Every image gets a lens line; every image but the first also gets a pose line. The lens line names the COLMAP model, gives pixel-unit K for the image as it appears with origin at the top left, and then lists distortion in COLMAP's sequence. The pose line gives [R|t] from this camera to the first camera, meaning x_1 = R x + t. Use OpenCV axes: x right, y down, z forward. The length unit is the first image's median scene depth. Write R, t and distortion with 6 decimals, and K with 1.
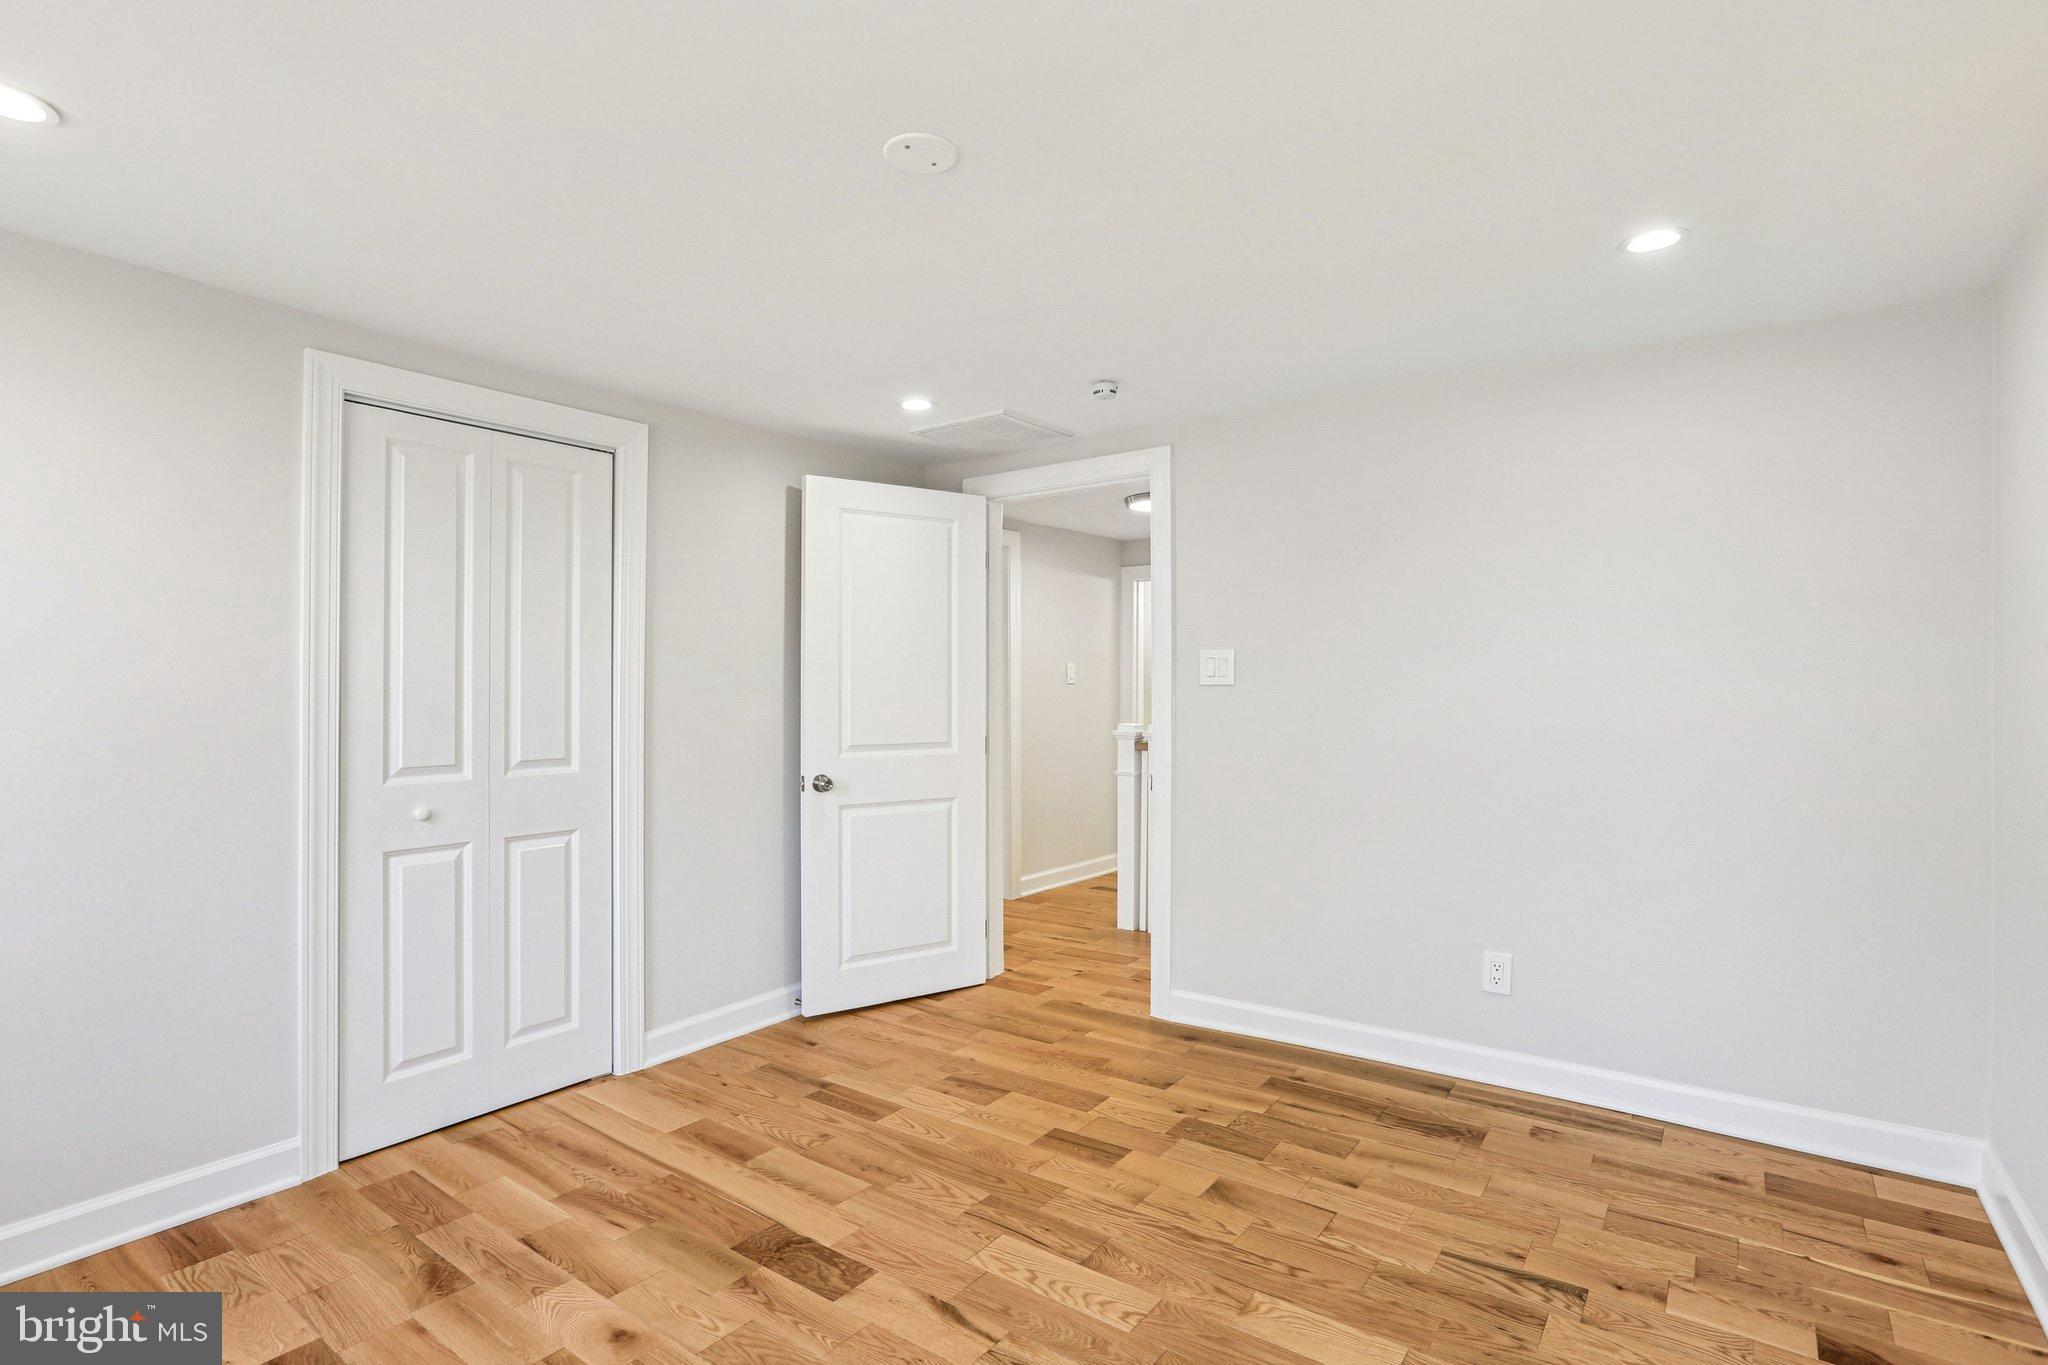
lens RADIAL K [[975.1, 0, 1018.7], [0, 975.1, 677.8], [0, 0, 1]] dist [-0.003227, 0.002027]
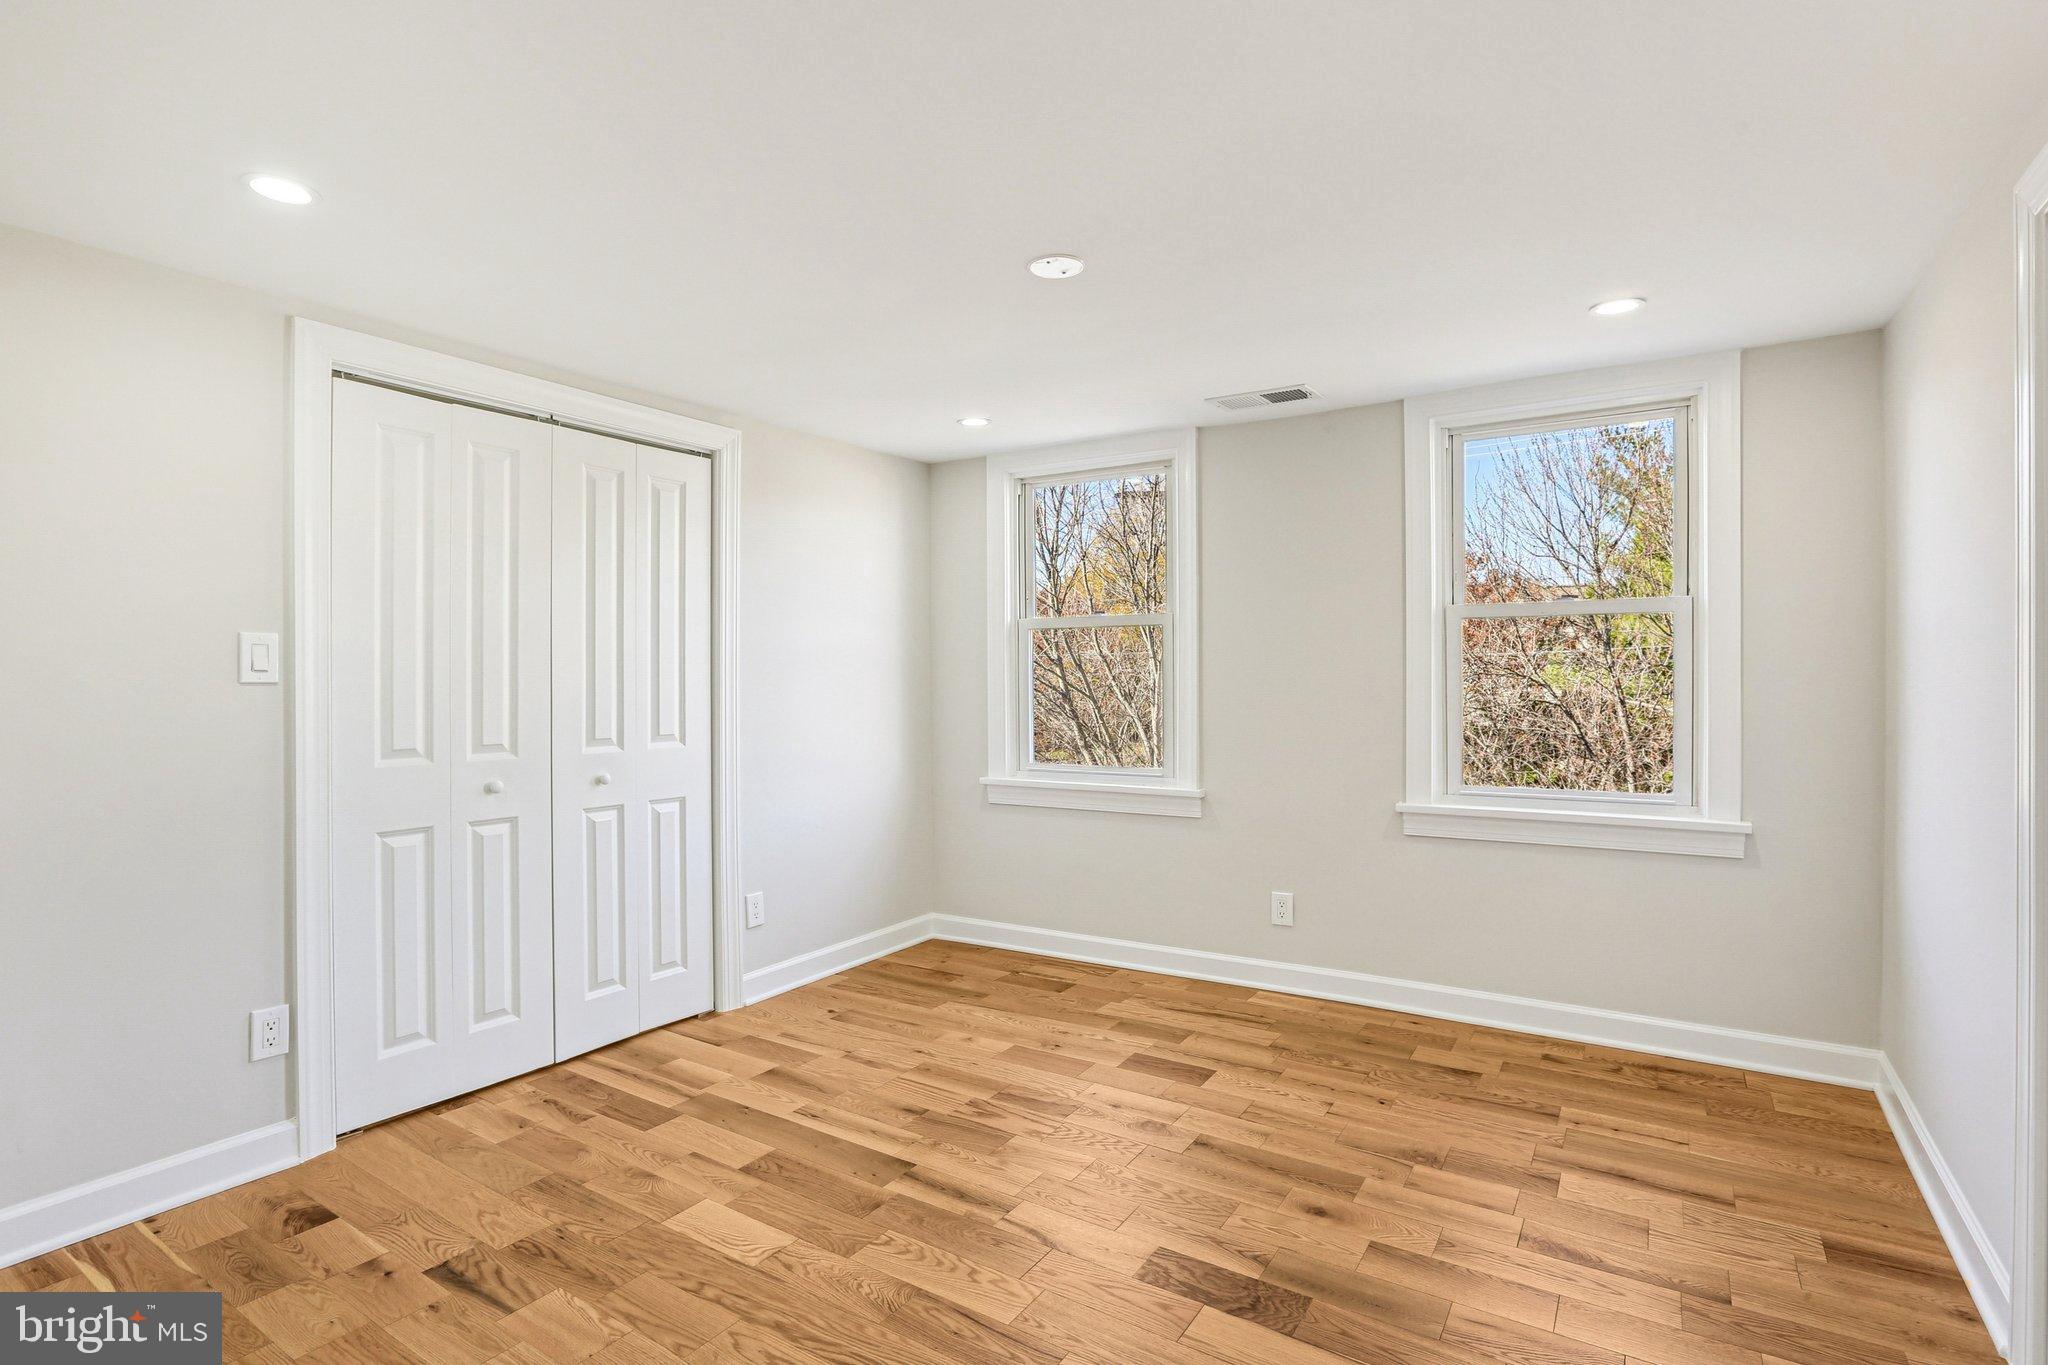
lens RADIAL K [[975.1, 0, 1020.7], [0, 975.1, 670.5], [0, 0, 1]] dist [-0.003227, 0.002027]
pose [[-0.998090, 0.011525, -0.060694, 0.018539], [0.011858, 0.999917, -0.005131, 0.013947], [0.060629, -0.005841, -0.998143, 1.998817]]
